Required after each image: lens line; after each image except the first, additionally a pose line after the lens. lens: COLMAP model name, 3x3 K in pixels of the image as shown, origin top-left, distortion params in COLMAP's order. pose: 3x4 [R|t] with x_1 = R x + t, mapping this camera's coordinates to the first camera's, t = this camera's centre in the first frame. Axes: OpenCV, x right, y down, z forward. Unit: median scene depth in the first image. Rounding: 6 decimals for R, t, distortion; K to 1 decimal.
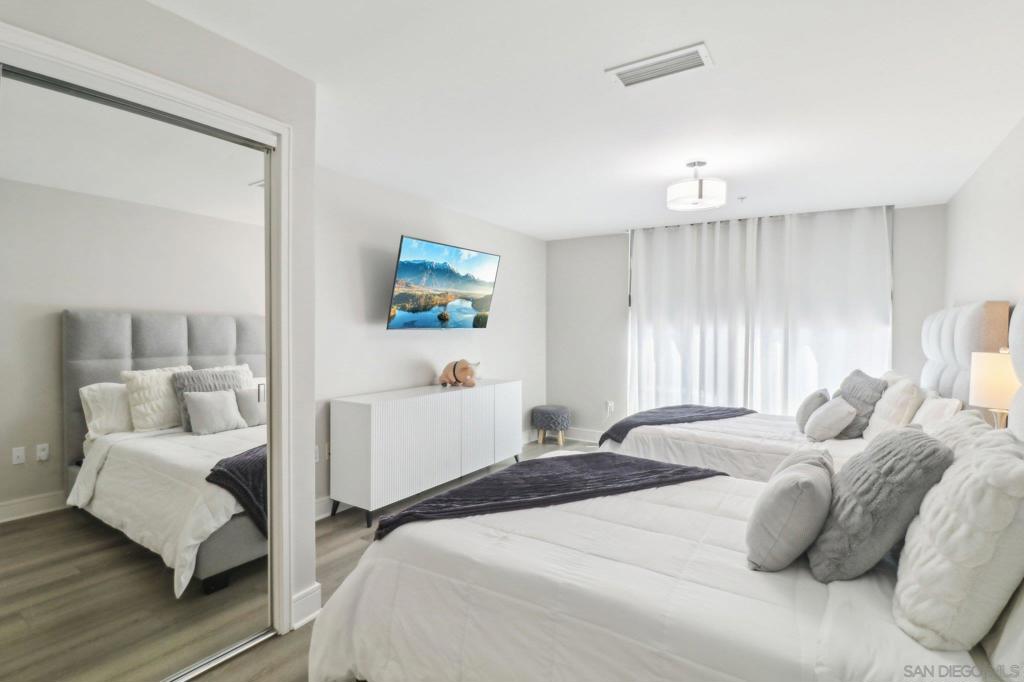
lens RADIAL K [[478.2, 0, 508.8], [0, 478.2, 335.4], [0, 0, 1]] dist [0.000225, 0.000125]
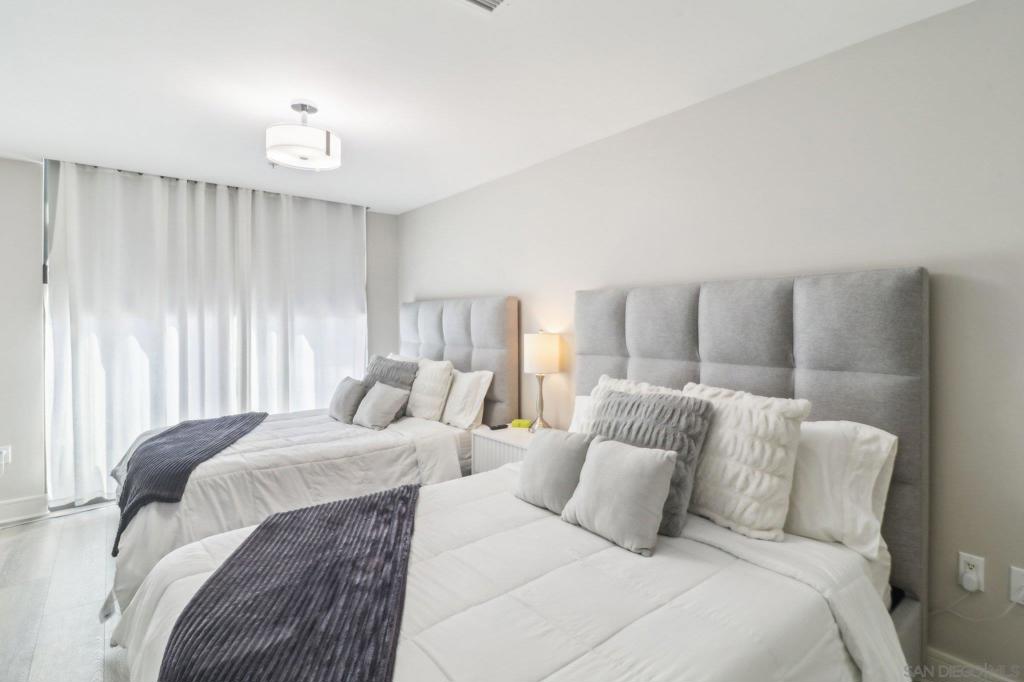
lens RADIAL K [[493.3, 0, 508.1], [0, 493.3, 320.4], [0, 0, 1]] dist [-0.000354, -0.000211]
pose [[0.340091, -0.016876, 0.940241, -0.176740], [0.019858, 0.999745, 0.010762, -0.010341], [-0.940183, 0.015011, 0.340340, 0.280467]]
